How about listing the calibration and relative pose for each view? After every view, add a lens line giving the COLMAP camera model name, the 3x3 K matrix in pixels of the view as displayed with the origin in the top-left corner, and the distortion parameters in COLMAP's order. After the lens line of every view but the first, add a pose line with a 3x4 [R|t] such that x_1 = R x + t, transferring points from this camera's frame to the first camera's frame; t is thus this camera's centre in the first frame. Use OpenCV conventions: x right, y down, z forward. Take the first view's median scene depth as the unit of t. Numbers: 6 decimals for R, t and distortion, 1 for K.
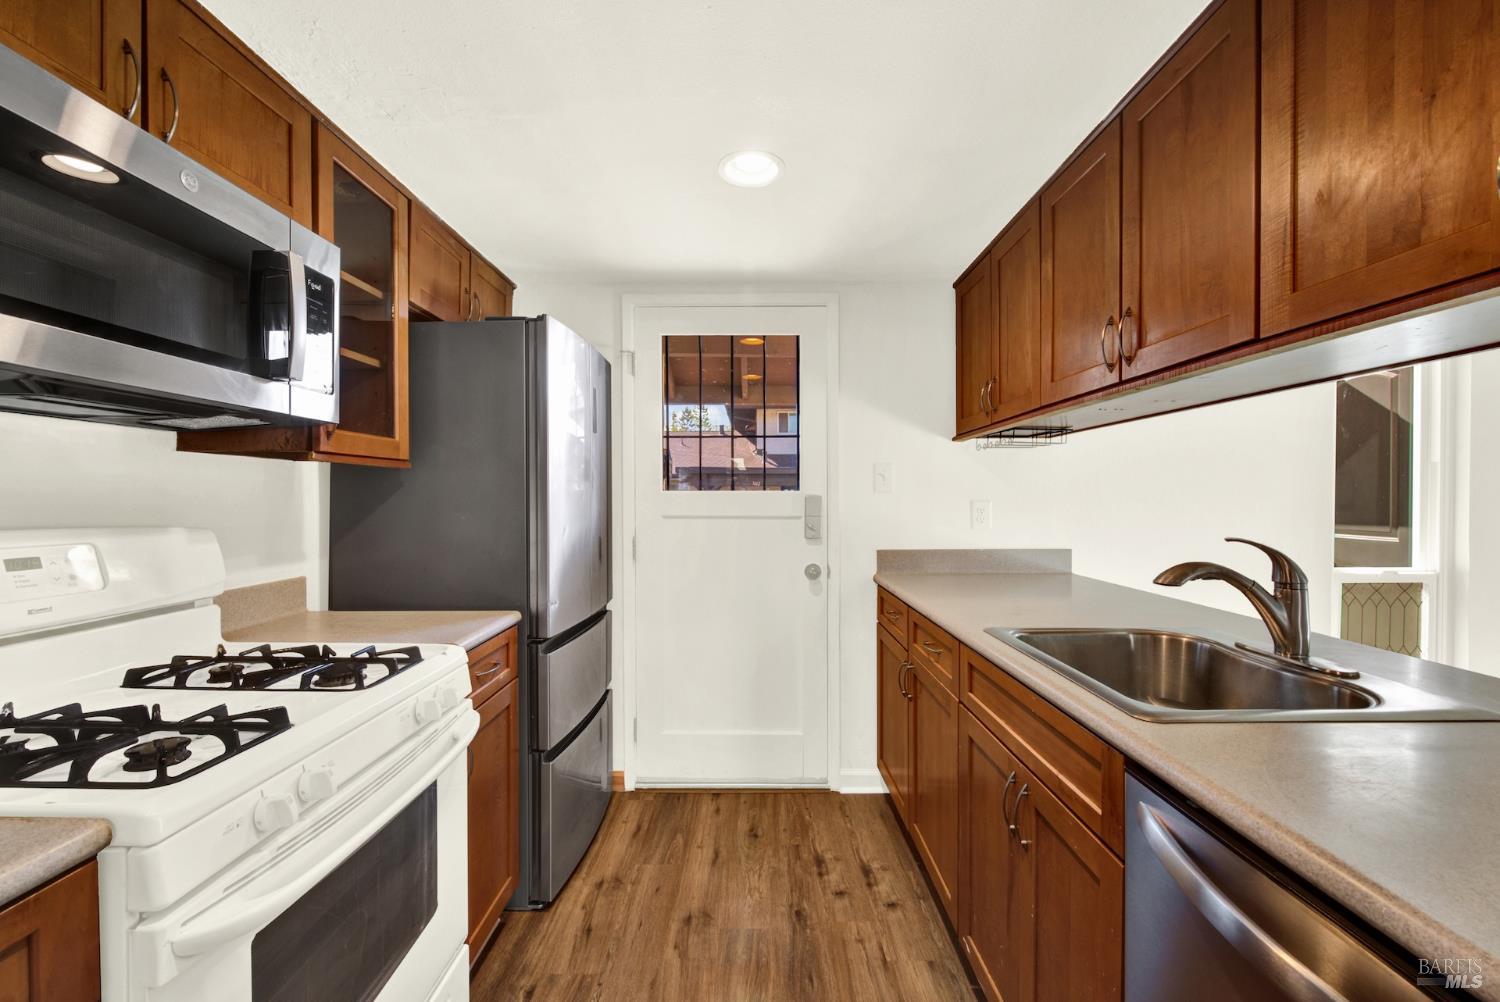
lens RADIAL K [[609.8, 0, 748.4], [0, 609.8, 503.5], [0, 0, 1]] dist [0.004057, -0.003976]
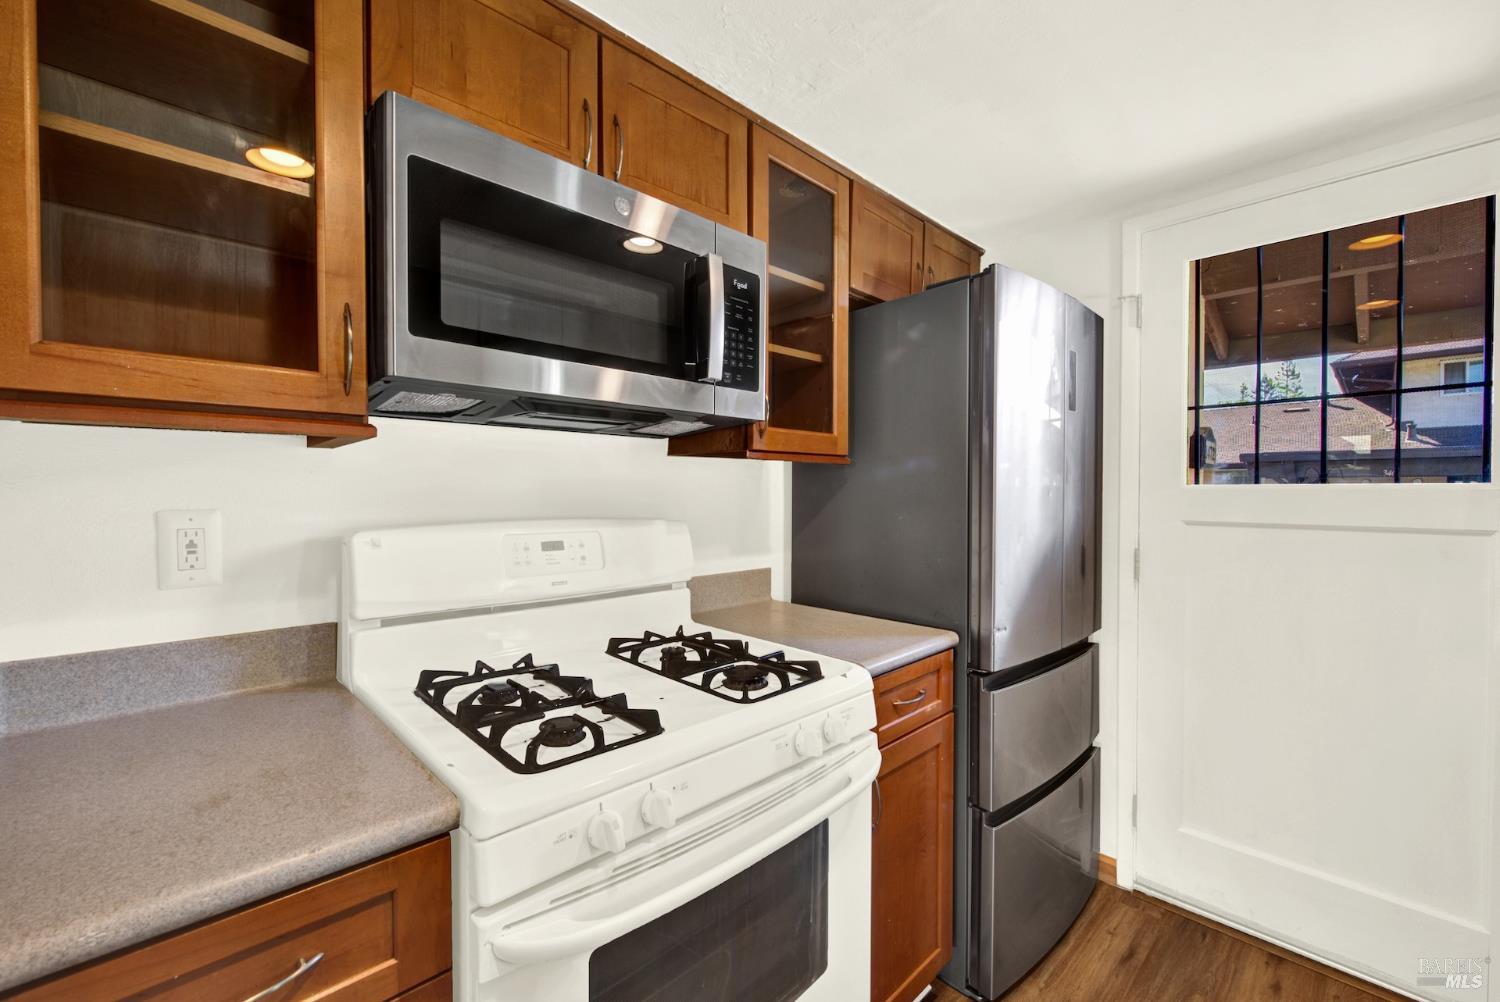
lens RADIAL K [[609.8, 0, 748.4], [0, 609.8, 503.5], [0, 0, 1]] dist [0.004057, -0.003976]
pose [[0.696407, 0.014267, -0.717505, 0.020485], [-0.008607, 0.999896, 0.011529, -0.005956], [0.717595, -0.001853, 0.696458, 0.235702]]
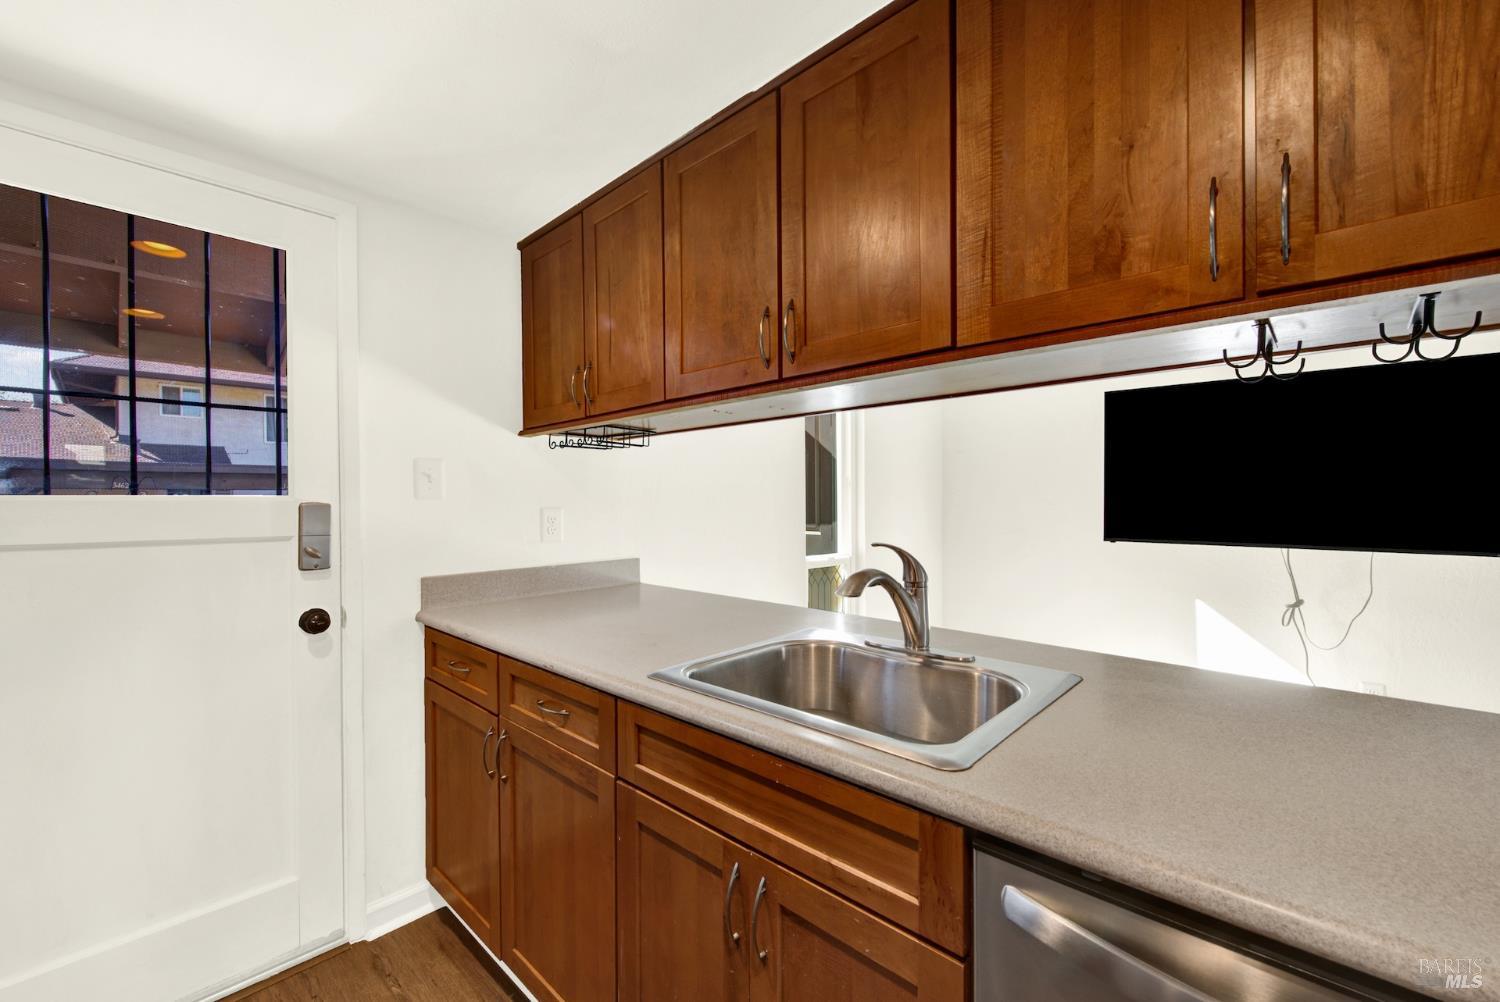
lens RADIAL K [[609.8, 0, 748.4], [0, 609.8, 503.5], [0, 0, 1]] dist [0.004057, -0.003976]
pose [[0.681668, -0.005574, 0.731640, -0.082667], [0.012741, 0.999910, -0.004254, -0.006216], [-0.731551, 0.012222, 0.681678, 0.335117]]
